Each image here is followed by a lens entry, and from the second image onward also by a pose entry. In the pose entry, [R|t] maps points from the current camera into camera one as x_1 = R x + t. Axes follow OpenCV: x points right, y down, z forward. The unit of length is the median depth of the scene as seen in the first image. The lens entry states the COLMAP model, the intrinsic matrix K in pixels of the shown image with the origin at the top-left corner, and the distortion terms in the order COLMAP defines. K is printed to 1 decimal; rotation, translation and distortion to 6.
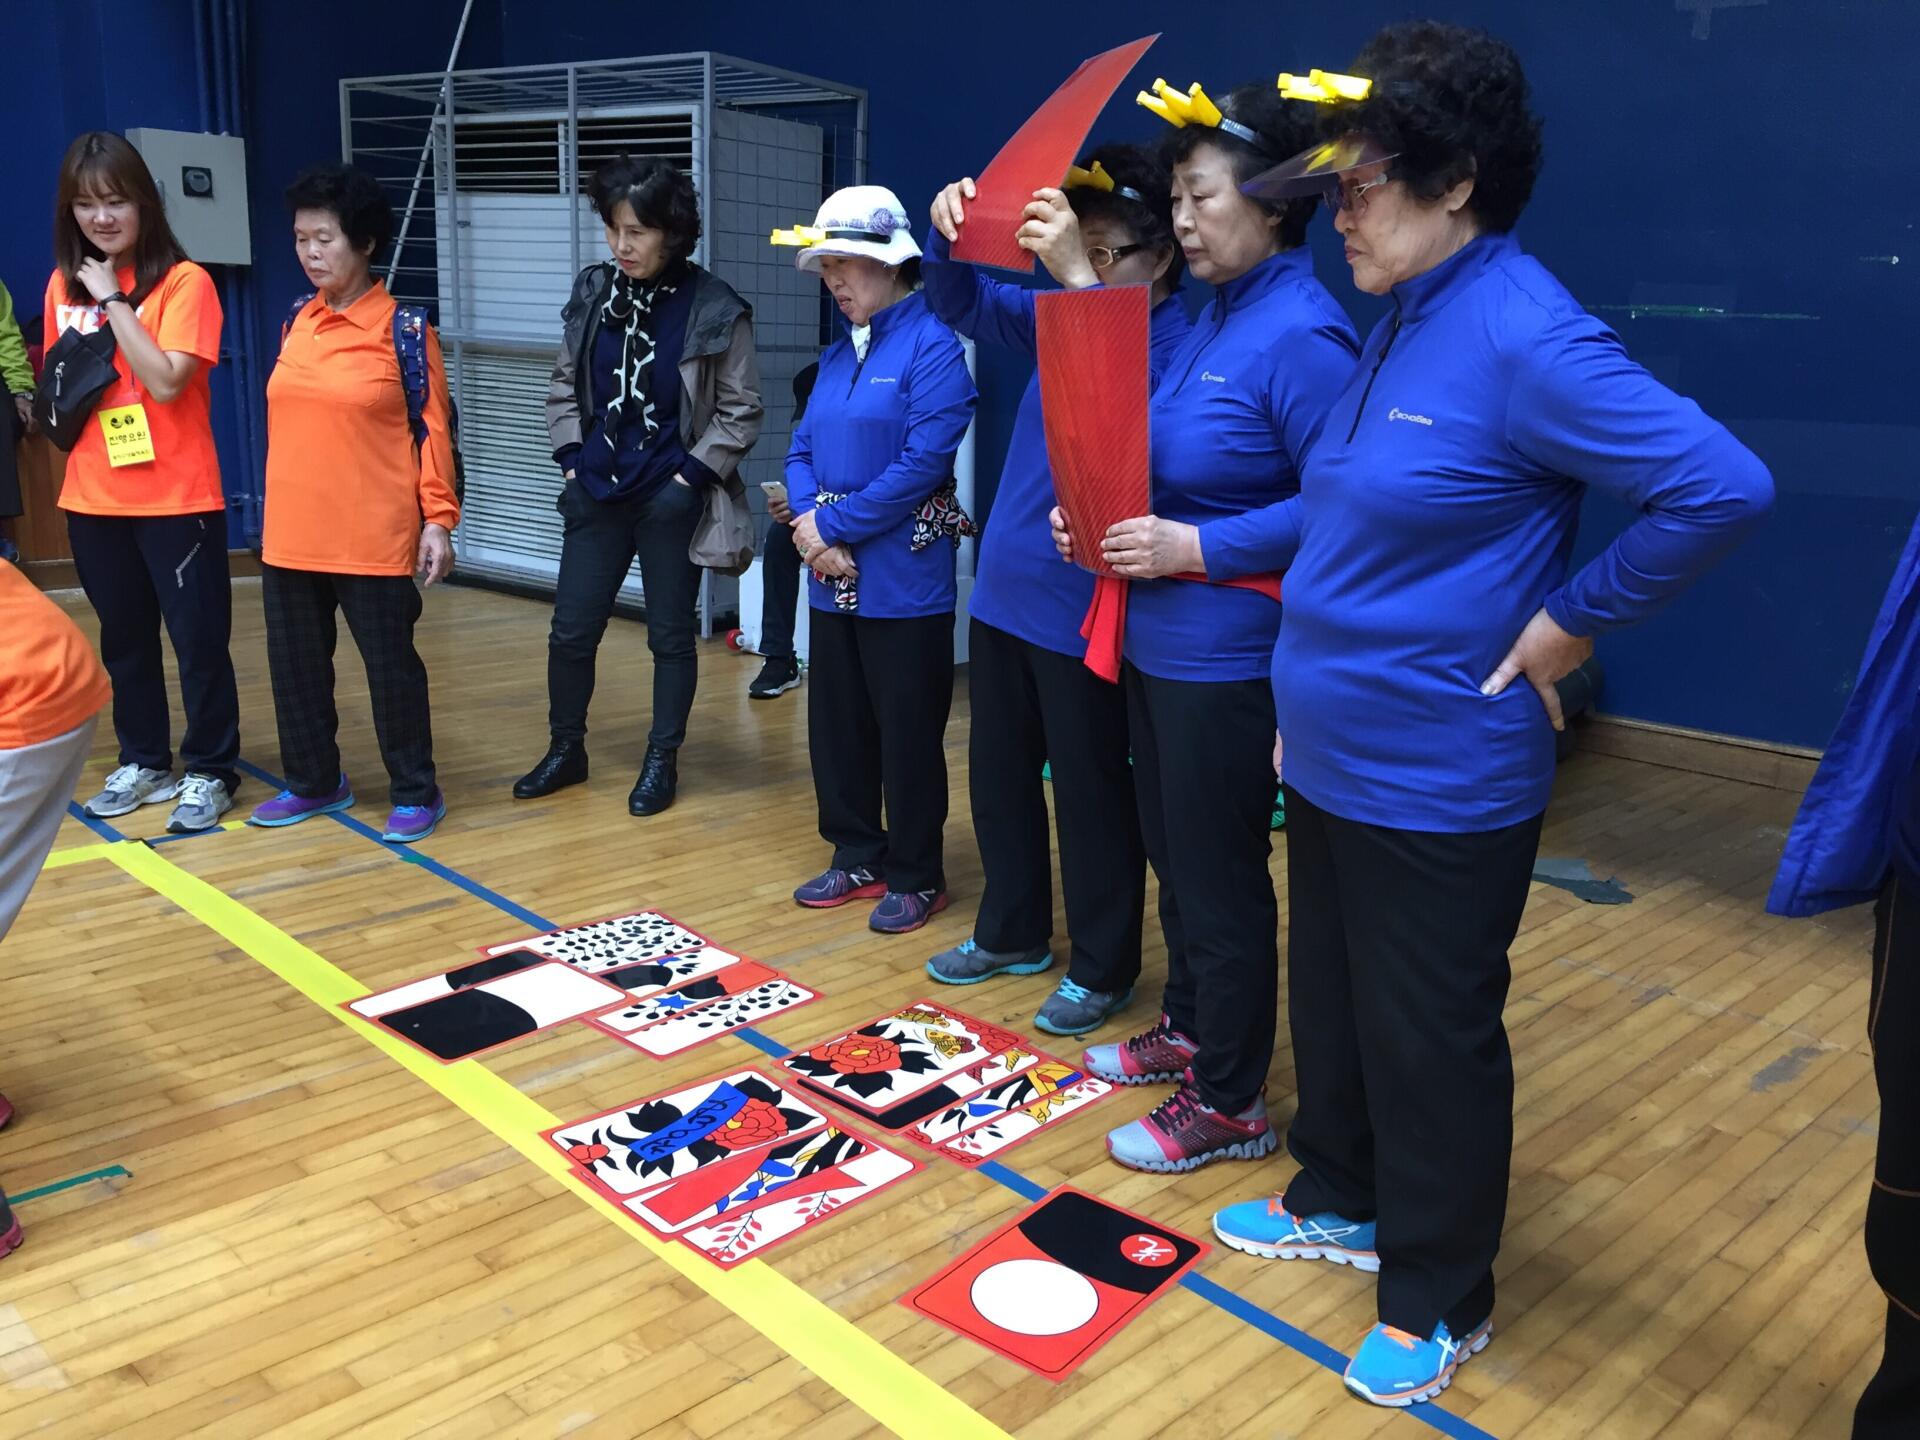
lens RADIAL K [[1701.3, 0, 960.0], [0, 1701.3, 720.0], [0, 0, 1]] dist [0.139612, -0.170314]
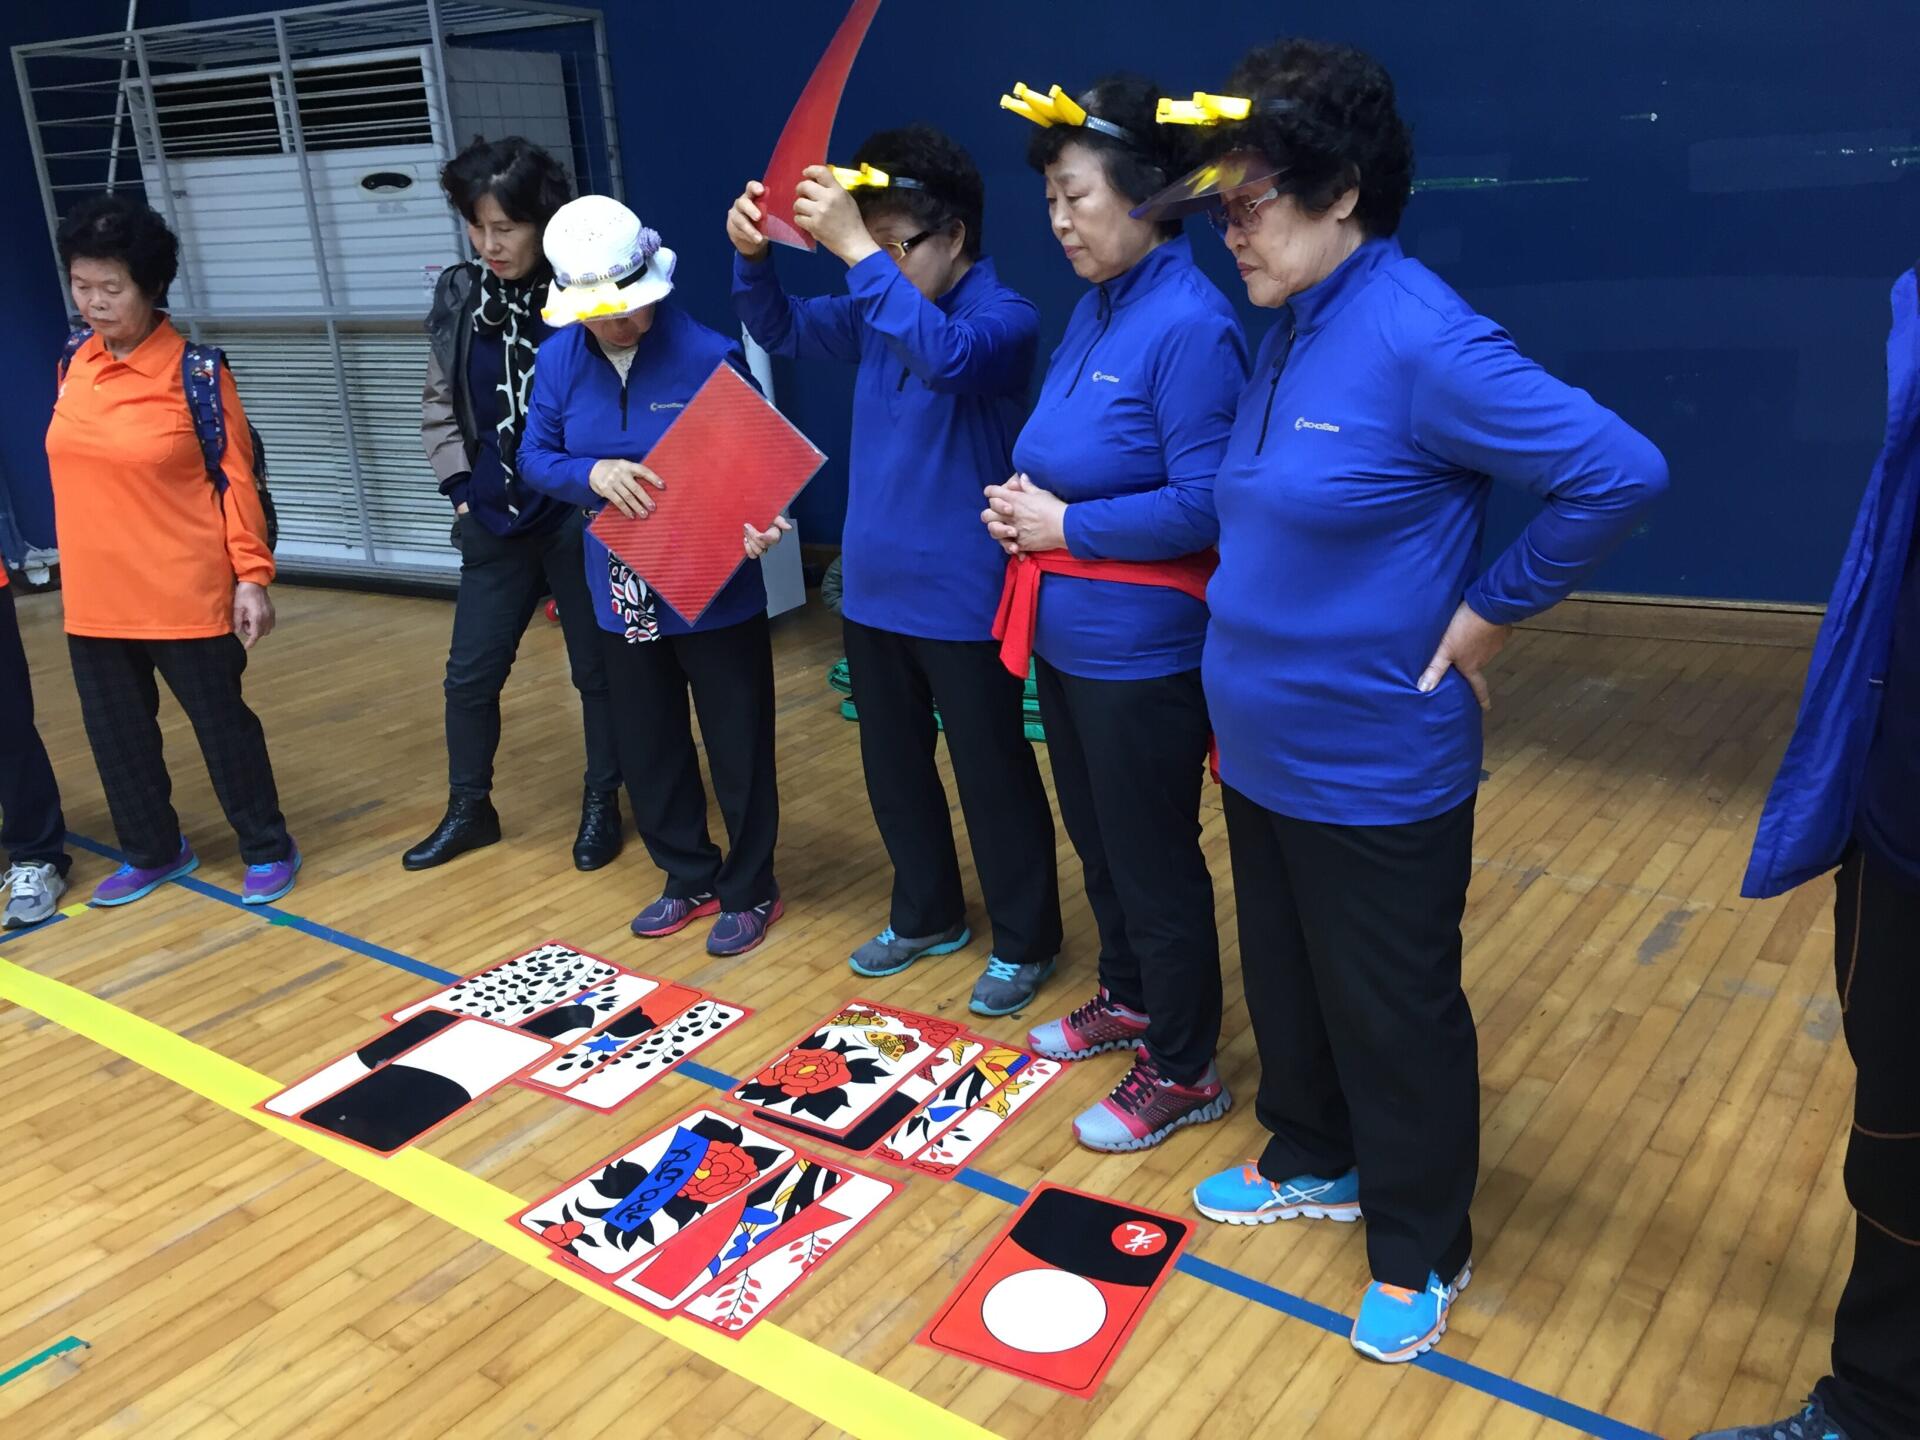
lens RADIAL K [[1701.3, 0, 960.0], [0, 1701.3, 720.0], [0, 0, 1]] dist [0.139612, -0.170314]
pose [[0.983085, -0.139912, 0.118185, -0.063664], [0.130083, 0.987663, 0.087178, -0.087793], [-0.128925, -0.070330, 0.989157, 0.014174]]
